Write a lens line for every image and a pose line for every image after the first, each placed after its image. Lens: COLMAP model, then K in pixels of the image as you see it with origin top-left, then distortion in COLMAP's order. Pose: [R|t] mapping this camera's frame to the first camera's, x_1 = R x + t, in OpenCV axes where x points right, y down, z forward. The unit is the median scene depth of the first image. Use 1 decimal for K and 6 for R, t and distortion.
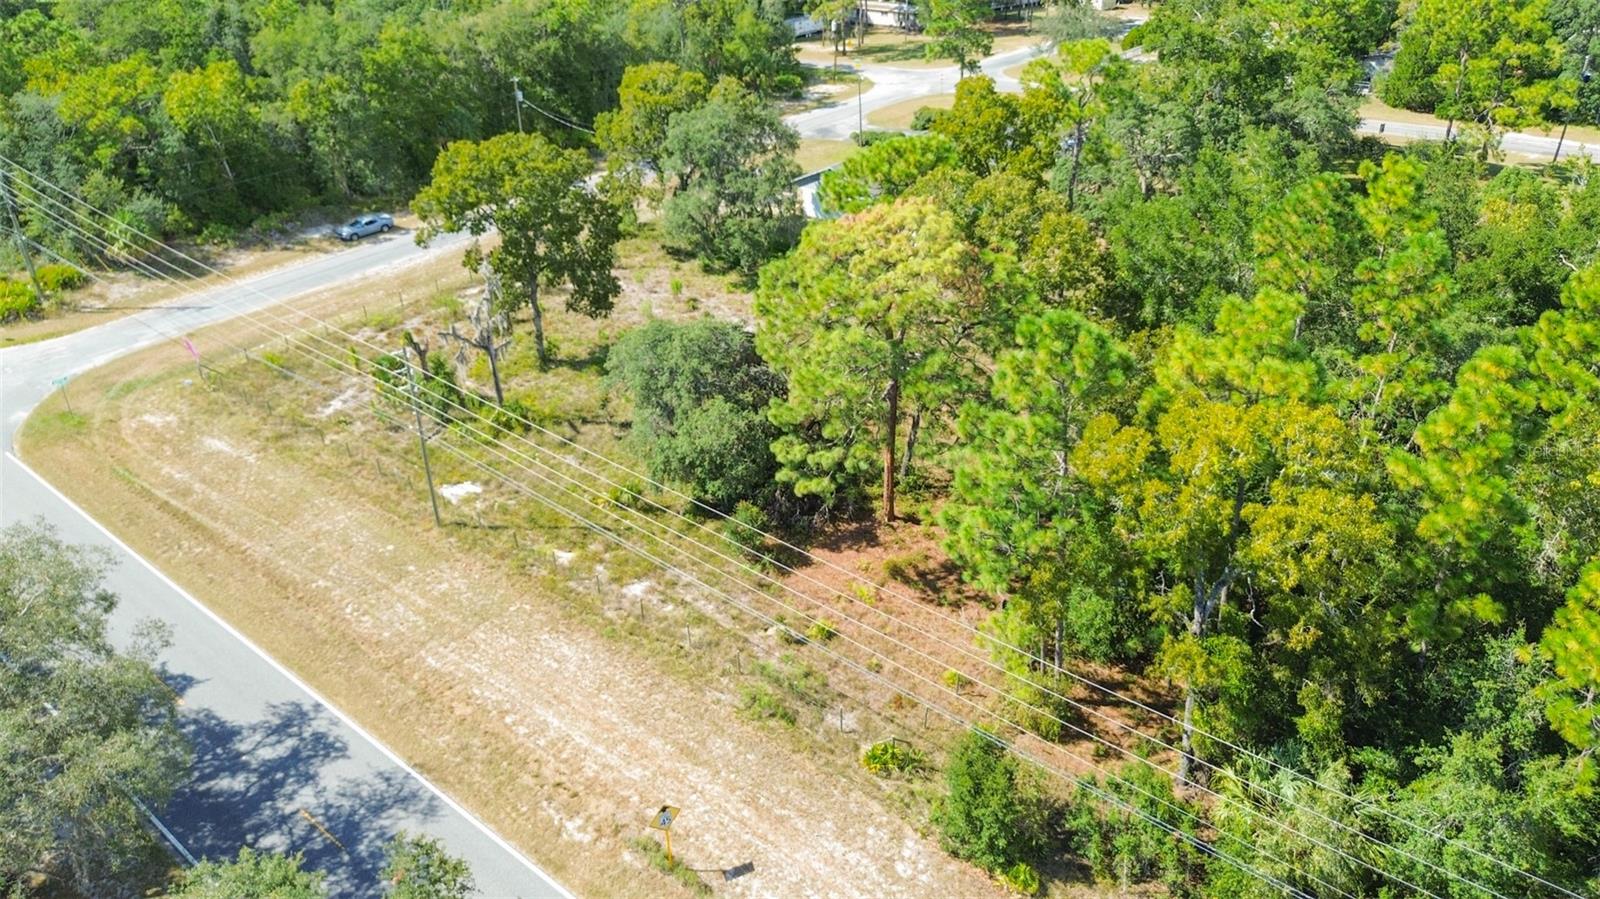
lens RADIAL K [[1137.0, 0, 801.6], [0, 1137.0, 475.3], [0, 0, 1]] dist [0.058377, -0.056692]
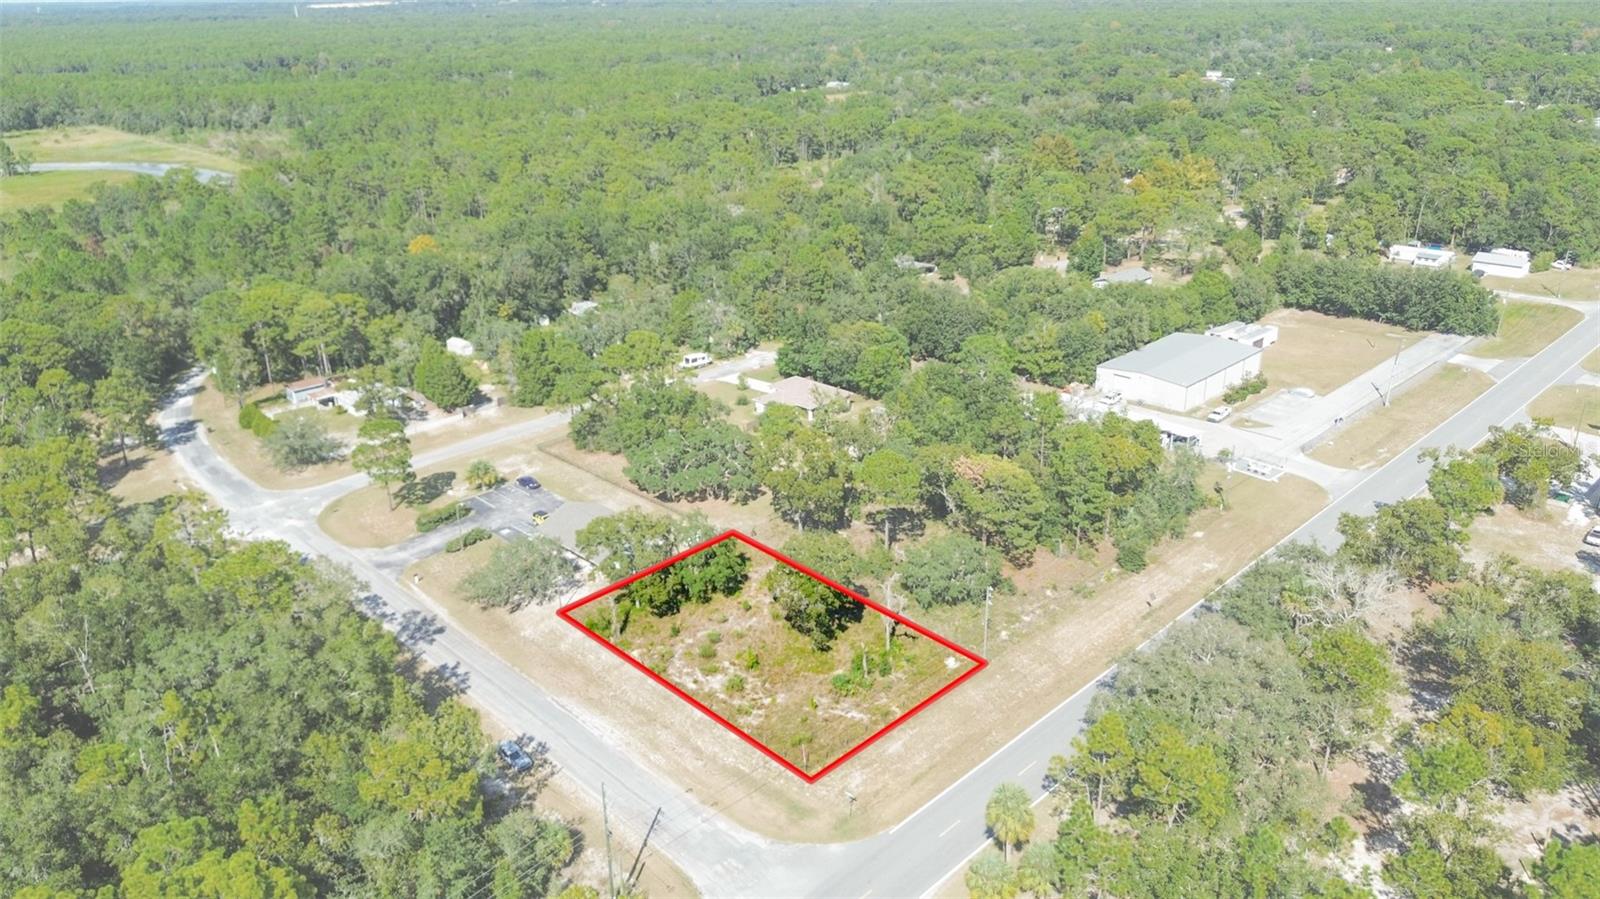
lens RADIAL K [[1137.0, 0, 802.2], [0, 1137.0, 444.4], [0, 0, 1]] dist [0.058377, -0.056692]
pose [[0.088528, -0.342947, 0.935174, -2.723730], [0.516451, 0.818609, 0.251311, -1.255648], [-0.851728, 0.460723, 0.249586, 0.631970]]
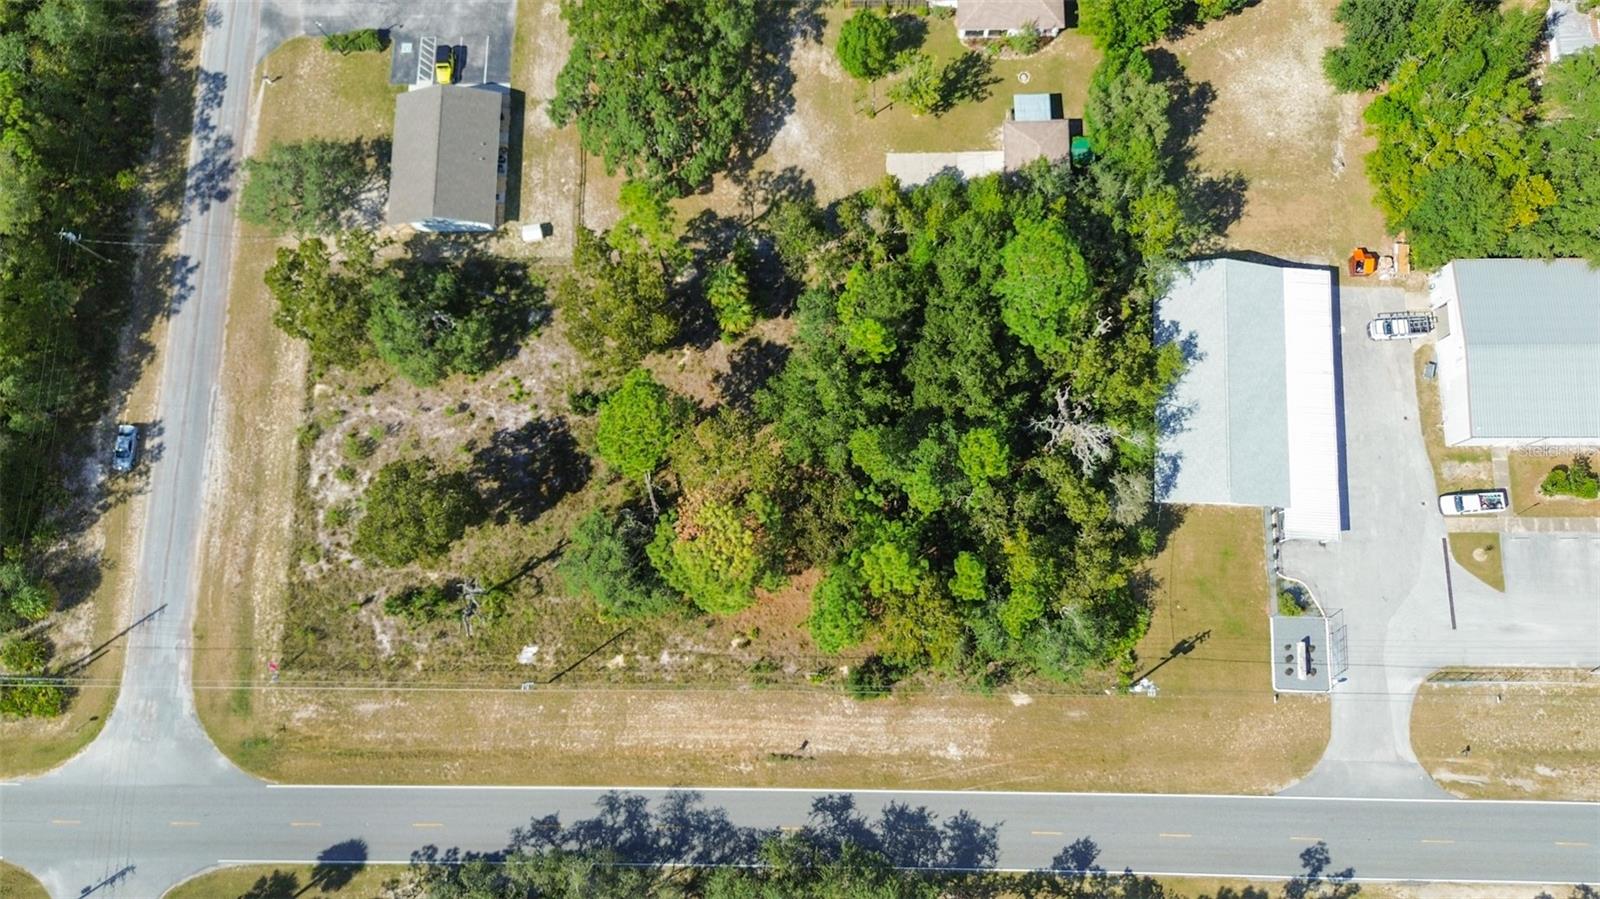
lens RADIAL K [[1137.0, 0, 812.9], [0, 1137.0, 440.1], [0, 0, 1]] dist [0.058377, -0.056692]
pose [[0.767651, -0.628989, 0.122818, 0.075006], [0.338515, 0.560694, 0.755665, -1.835889], [-0.544168, -0.538512, 0.643340, -0.381970]]
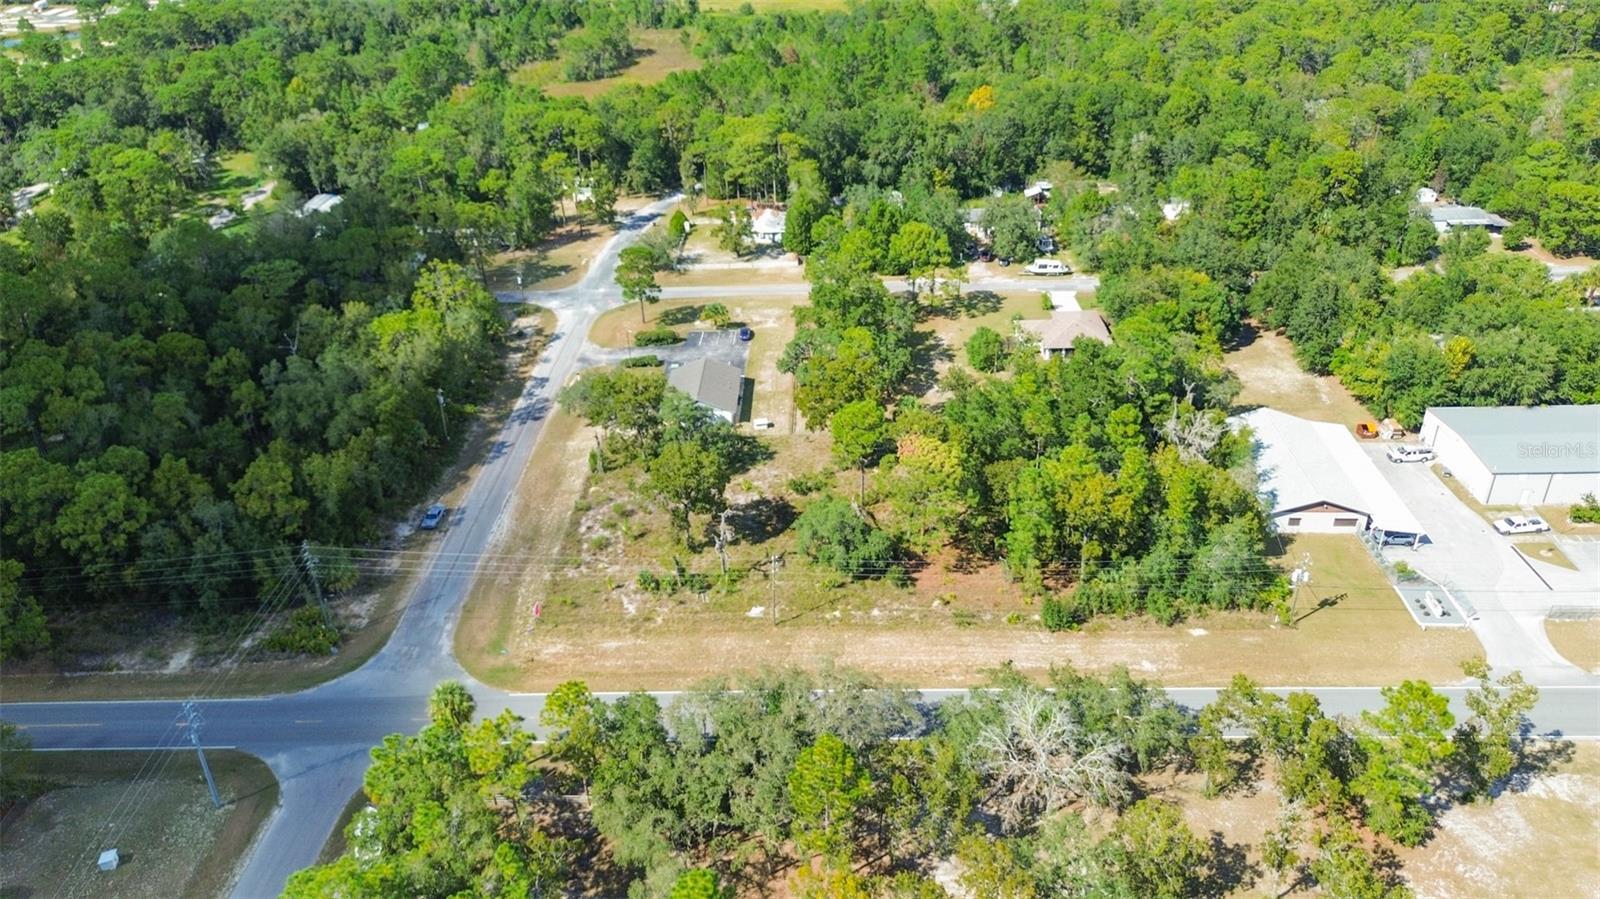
lens RADIAL K [[1137.0, 0, 805.9], [0, 1137.0, 443.5], [0, 0, 1]] dist [0.058377, -0.056692]
pose [[0.772544, -0.300110, 0.559563, -1.679267], [0.321733, 0.944764, 0.062513, -0.497221], [-0.547416, 0.131736, 0.826427, -1.133650]]
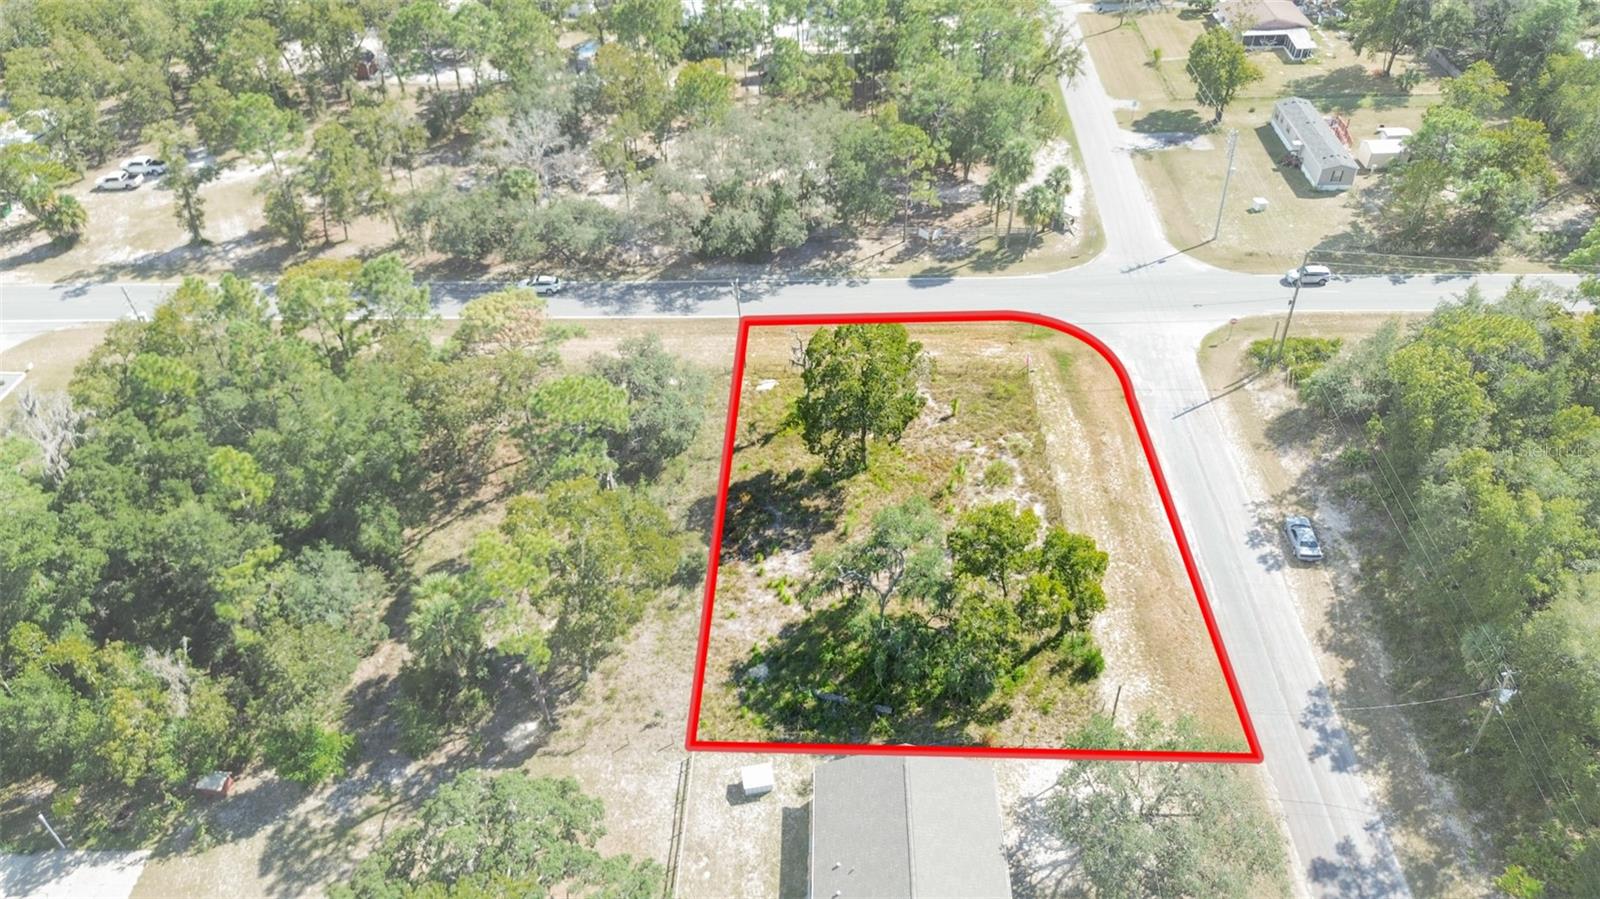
lens RADIAL K [[1137.0, 0, 814.9], [0, 1137.0, 450.8], [0, 0, 1]] dist [0.058377, -0.056692]
pose [[-0.773357, 0.435040, -0.461150, 0.650976], [-0.285068, 0.411089, 0.865877, -1.907344], [0.566265, 0.801091, -0.193902, 1.831637]]
